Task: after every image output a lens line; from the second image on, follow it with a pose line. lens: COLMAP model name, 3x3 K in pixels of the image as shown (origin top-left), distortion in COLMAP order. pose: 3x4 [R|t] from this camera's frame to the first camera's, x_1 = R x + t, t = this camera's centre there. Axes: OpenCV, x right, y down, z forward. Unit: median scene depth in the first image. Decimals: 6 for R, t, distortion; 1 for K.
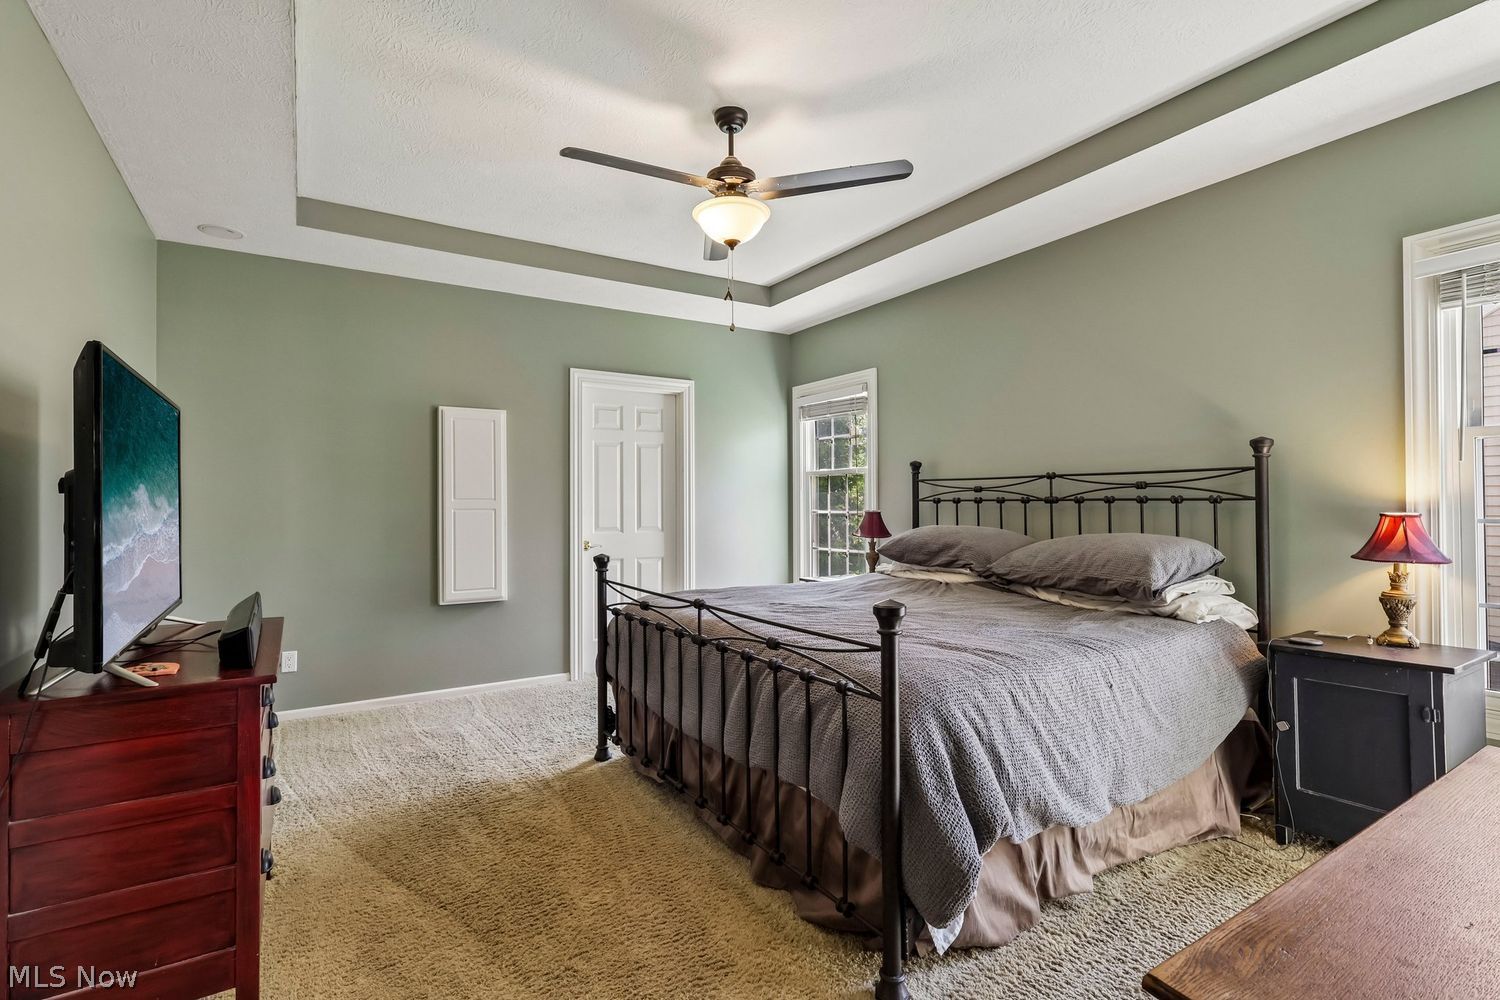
lens RADIAL K [[706.3, 0, 746.8], [0, 706.3, 493.2], [0, 0, 1]] dist [0.002488, -0.000733]
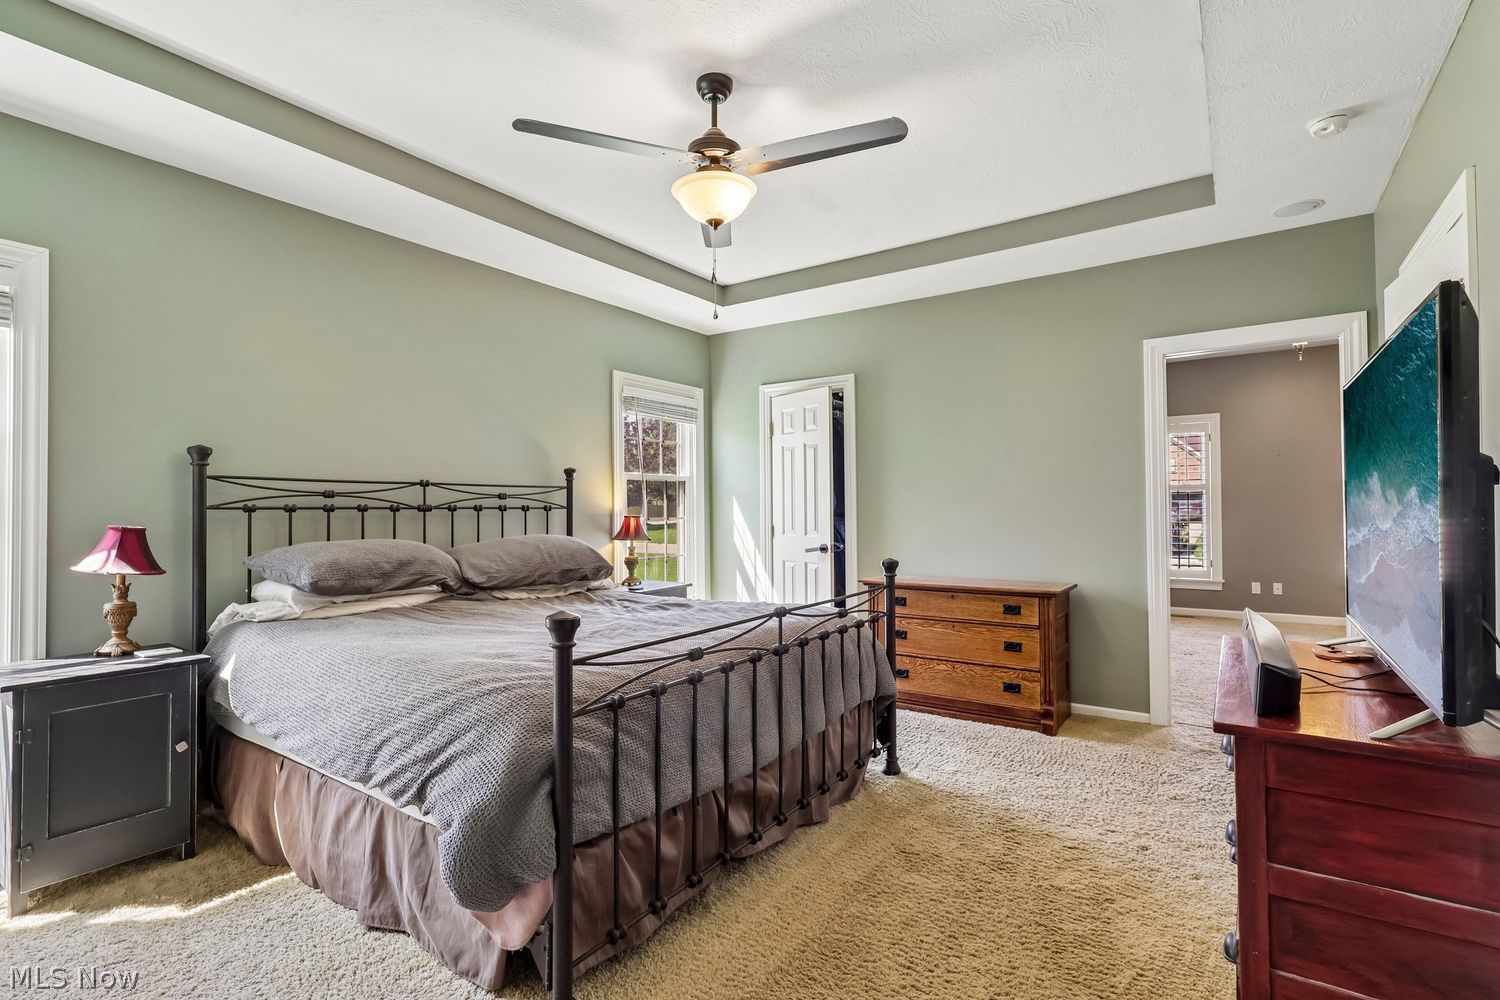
lens RADIAL K [[706.3, 0, 745.1], [0, 706.3, 506.8], [0, 0, 1]] dist [0.002488, -0.000733]
pose [[-0.394711, 0.008285, 0.918768, -0.669259], [-0.006318, 0.999911, -0.011731, 0.017127], [-0.918784, -0.010435, -0.394623, 1.015200]]
